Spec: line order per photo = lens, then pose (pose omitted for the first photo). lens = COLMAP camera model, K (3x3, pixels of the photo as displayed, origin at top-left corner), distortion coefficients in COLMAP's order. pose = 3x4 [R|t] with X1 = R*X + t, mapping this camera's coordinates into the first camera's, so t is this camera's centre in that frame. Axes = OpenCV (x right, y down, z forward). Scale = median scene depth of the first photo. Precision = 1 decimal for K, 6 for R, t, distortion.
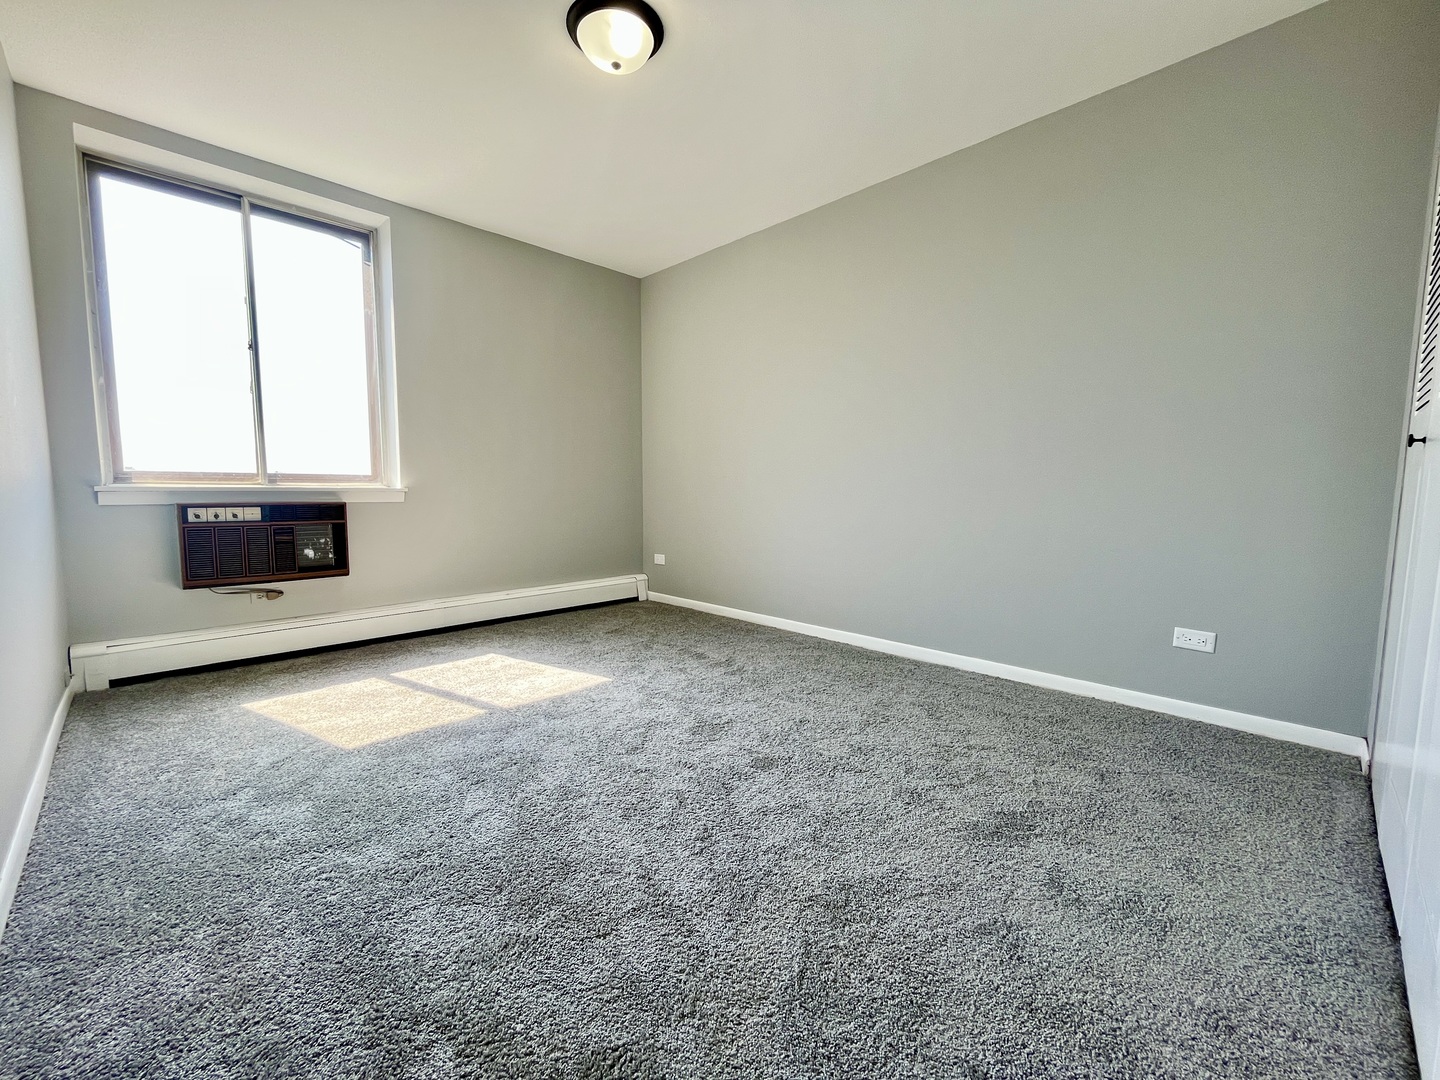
lens RADIAL K [[590.7, 0, 713.0], [0, 590.7, 542.9], [0, 0, 1]] dist [0.001501, 0.000358]
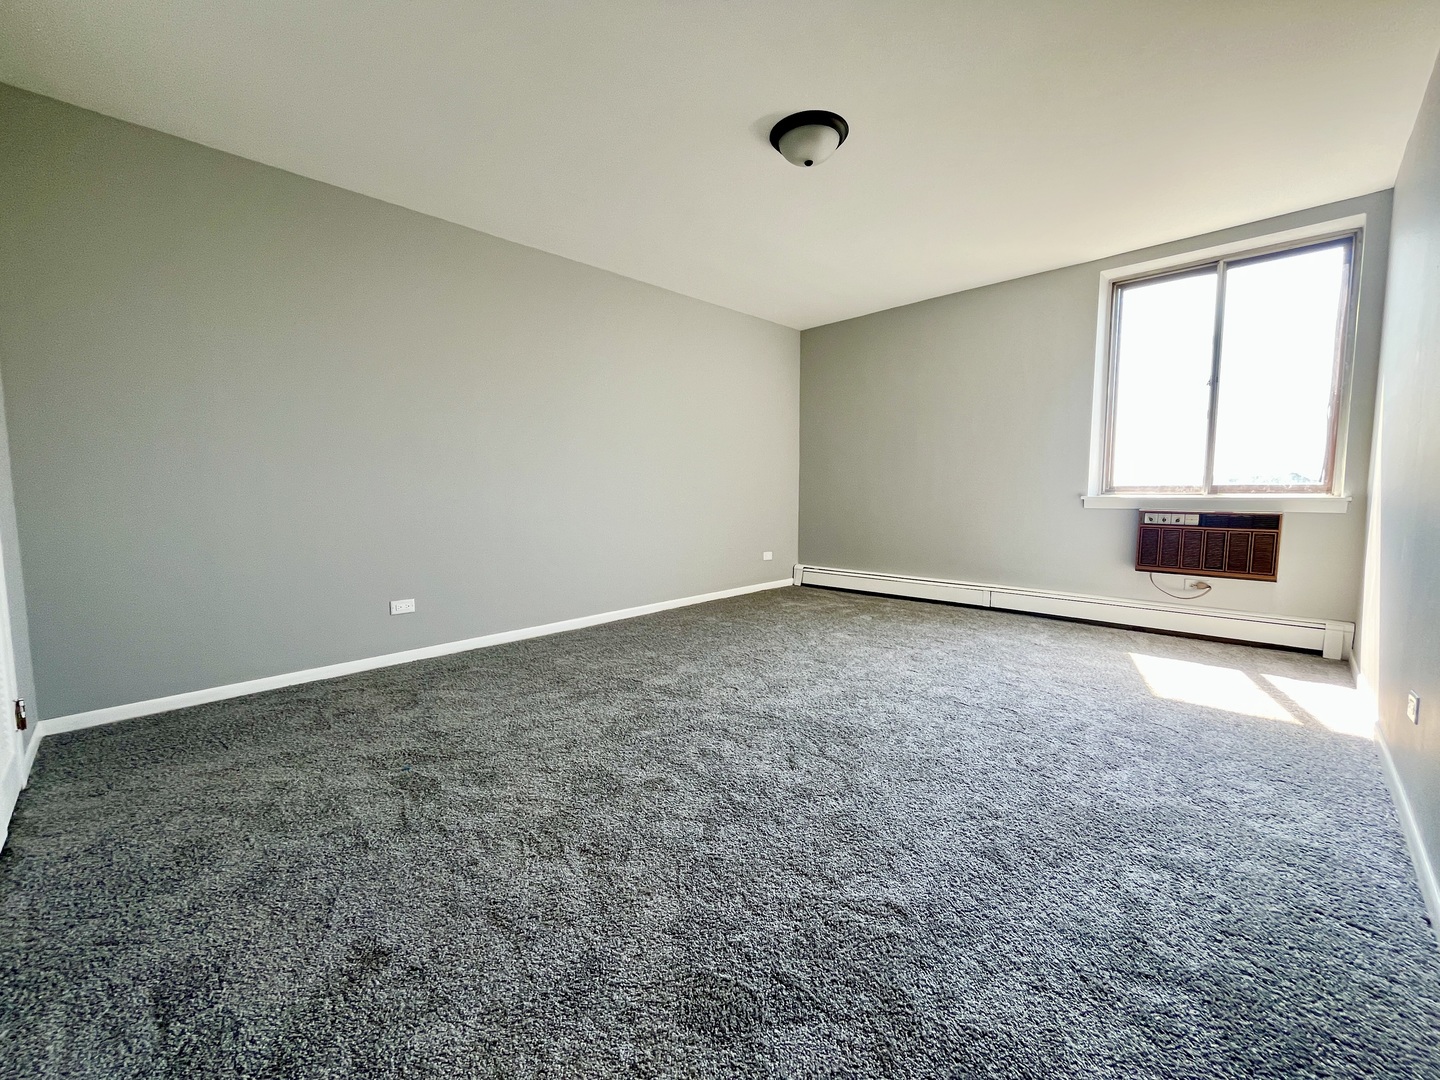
lens RADIAL K [[590.7, 0, 719.5], [0, 590.7, 544.7], [0, 0, 1]] dist [0.001501, 0.000358]
pose [[0.028433, 0.078651, -0.996497, 0.428197], [-0.093051, 0.992779, 0.075702, 0.001488], [0.995255, 0.090572, 0.035546, -0.015819]]
